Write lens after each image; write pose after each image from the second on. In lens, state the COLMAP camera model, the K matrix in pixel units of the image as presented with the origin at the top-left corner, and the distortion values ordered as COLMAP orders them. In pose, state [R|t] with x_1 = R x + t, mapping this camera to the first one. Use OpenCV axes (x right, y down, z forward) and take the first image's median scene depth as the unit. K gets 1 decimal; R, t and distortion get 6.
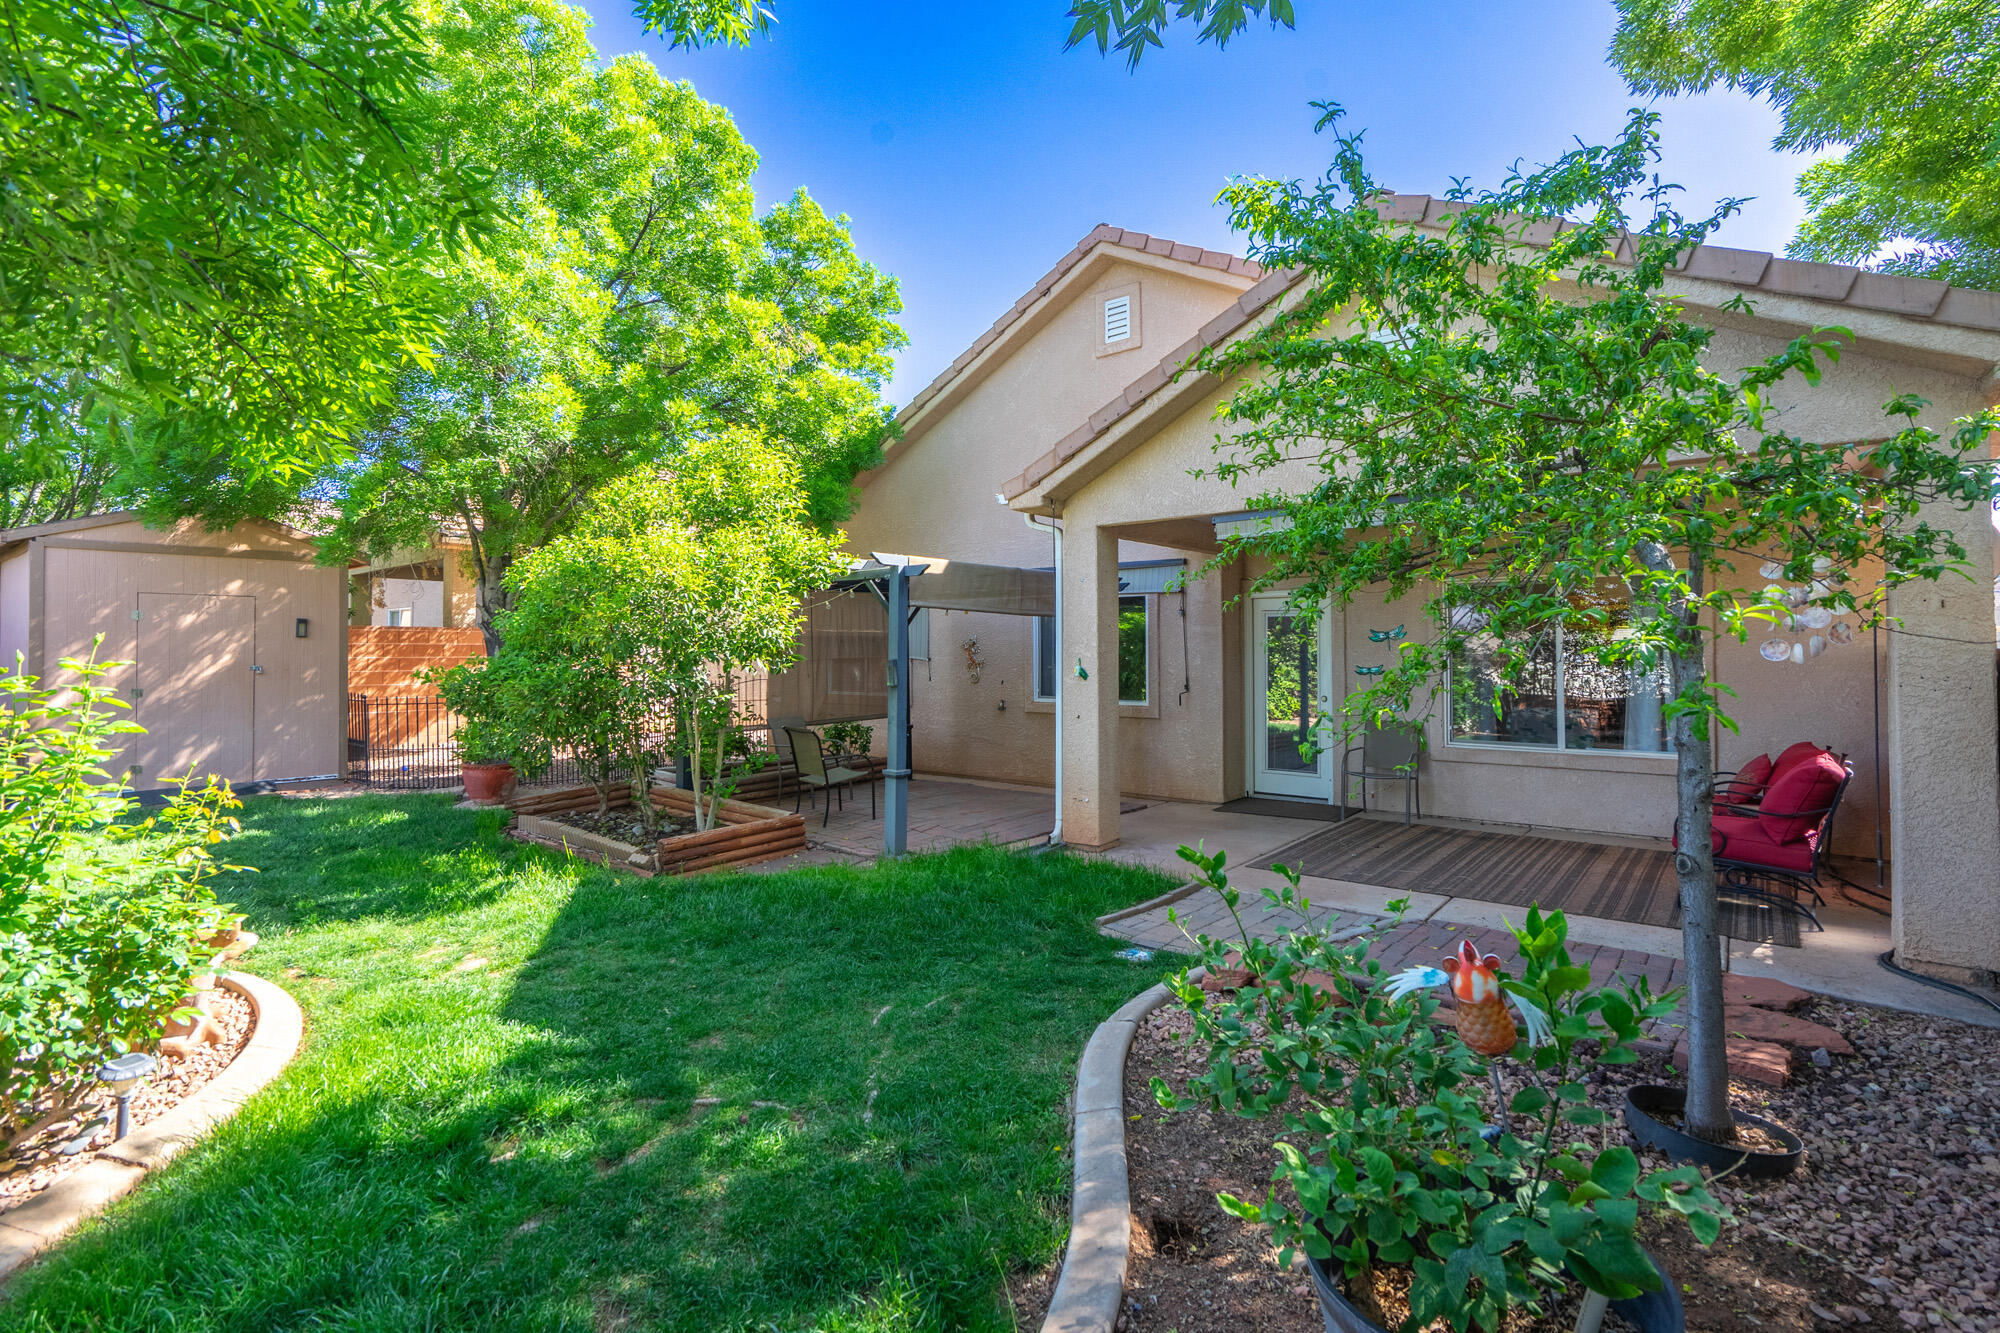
lens RADIAL K [[879.5, 0, 1000.0], [0, 879.5, 666.5], [0, 0, 1]] dist [-0.001907, -0.000017]
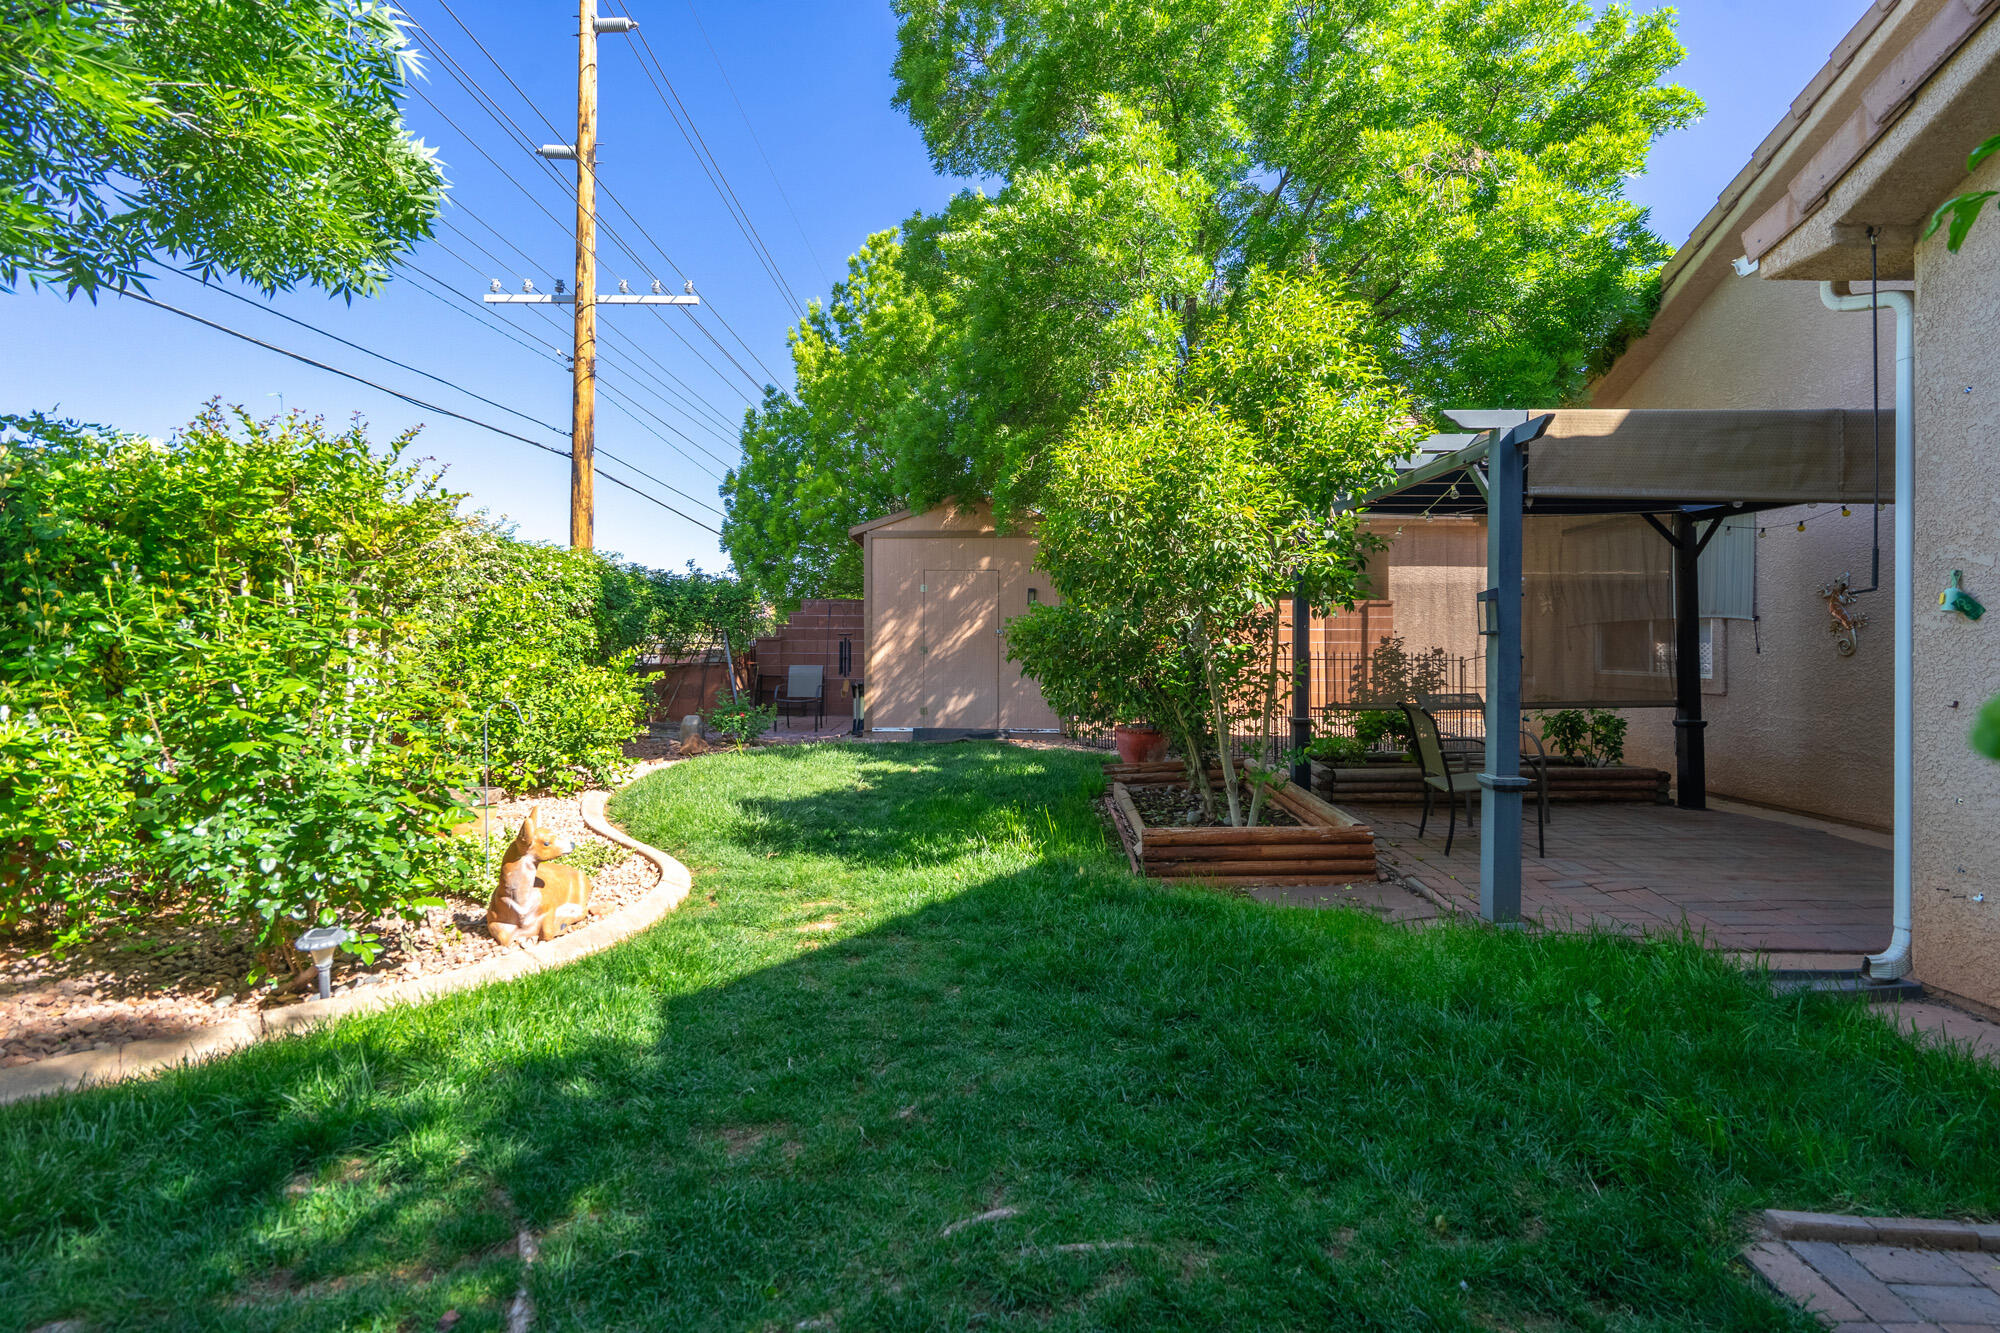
lens RADIAL K [[906.5, 0, 1008.5], [0, 906.5, 652.4], [0, 0, 1]] dist [-0.003532, 0.000011]
pose [[0.631106, 0.010307, -0.775628, 0.137726], [-0.011636, 0.999925, 0.003819, 0.033903], [0.775609, 0.006615, 0.631179, 0.343172]]
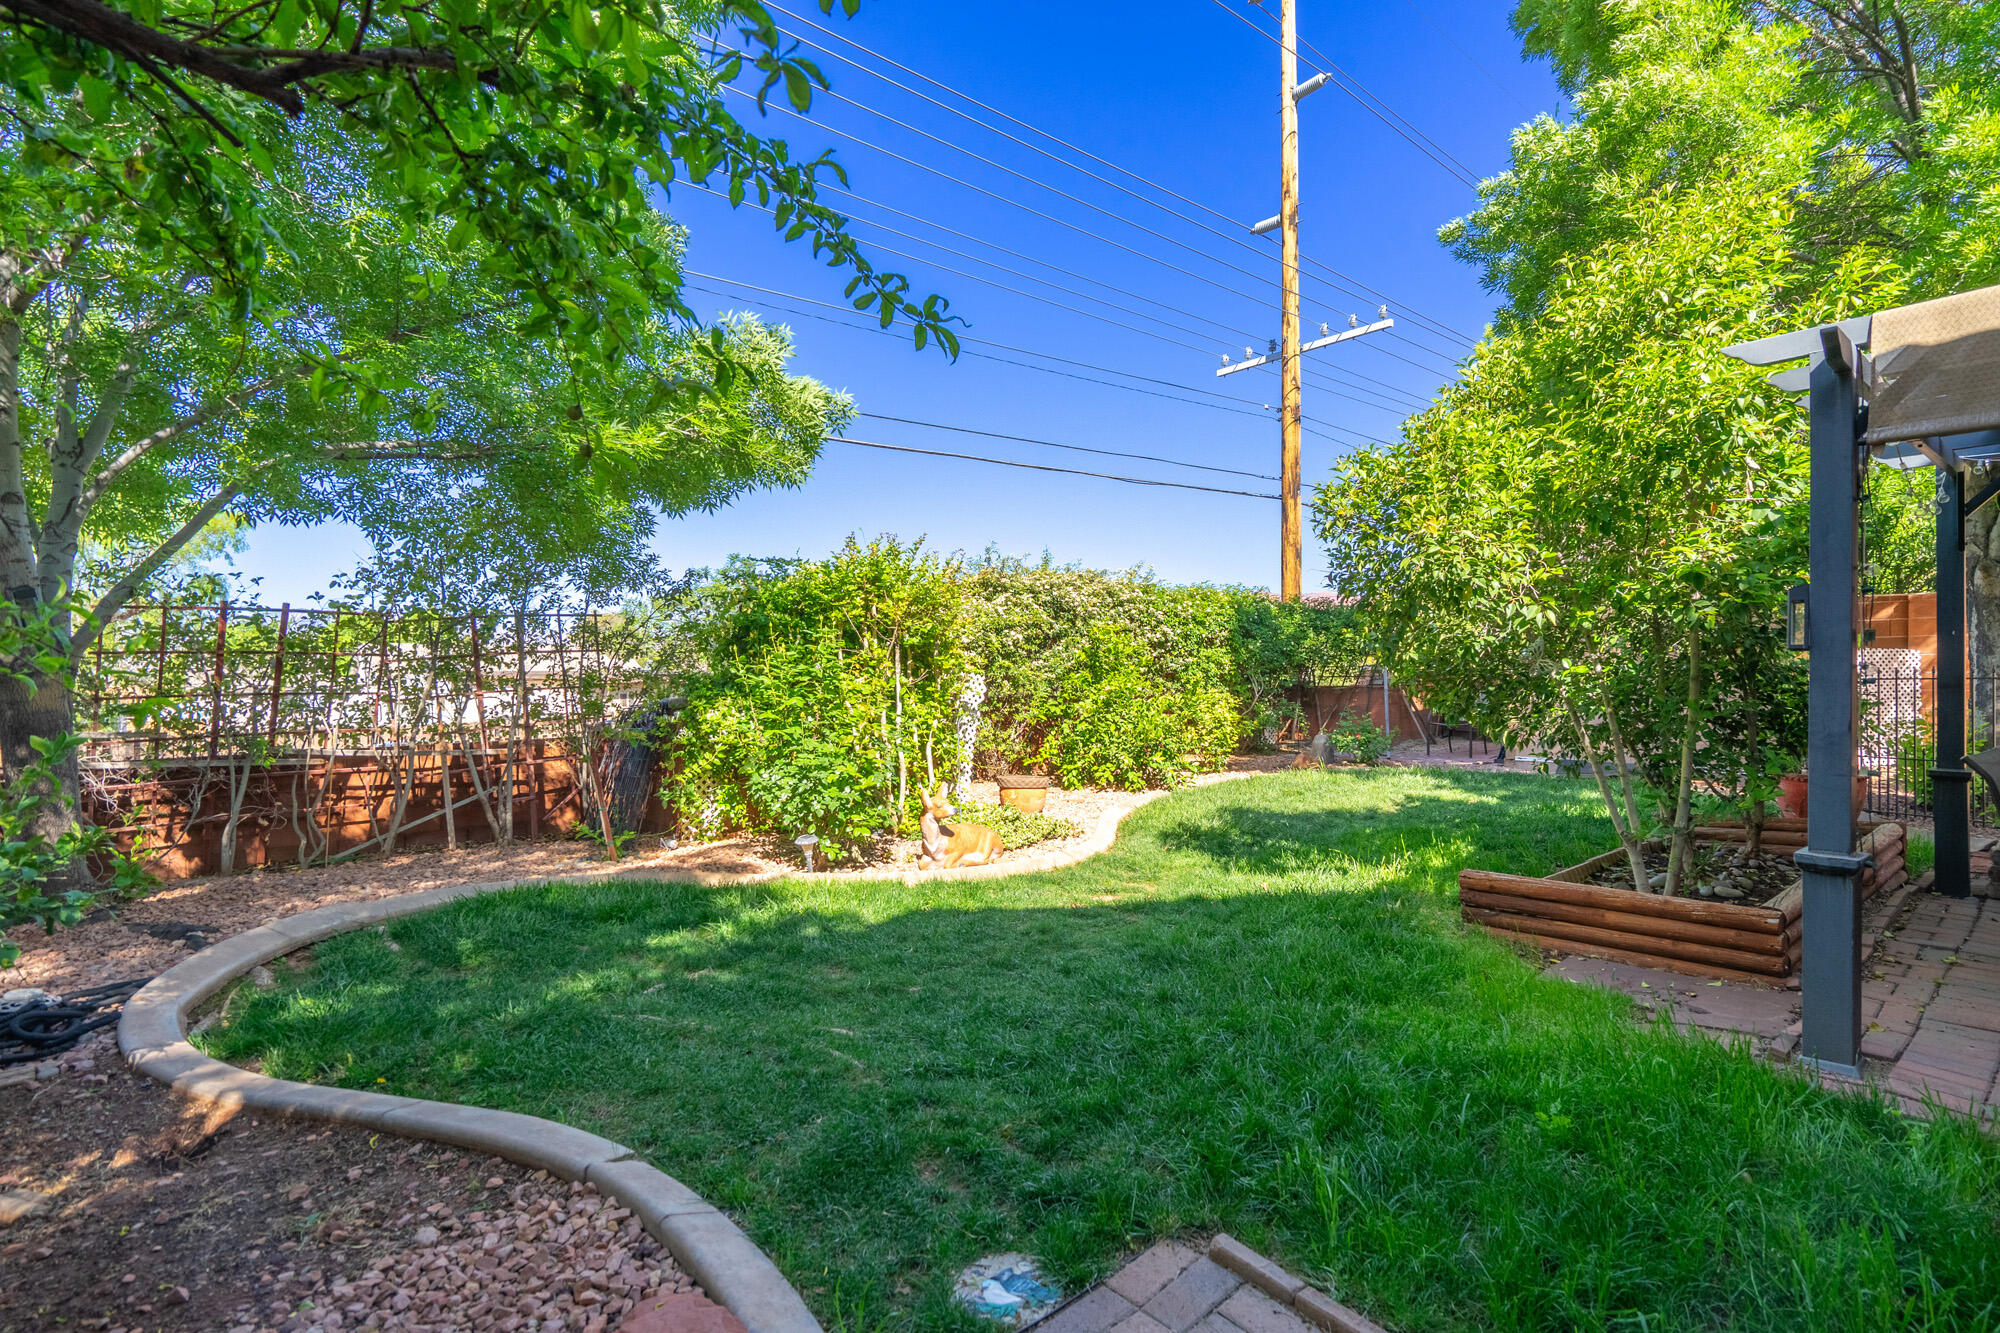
lens RADIAL K [[903.8, 0, 1016.2], [0, 903.8, 691.8], [0, 0, 1]] dist [-0.001082, 0.000313]
pose [[-0.145544, 0.027817, -0.988961, 0.335525], [0.004542, 0.999613, 0.027448, 0.027110], [0.989341, -0.000497, -0.145614, 0.646066]]
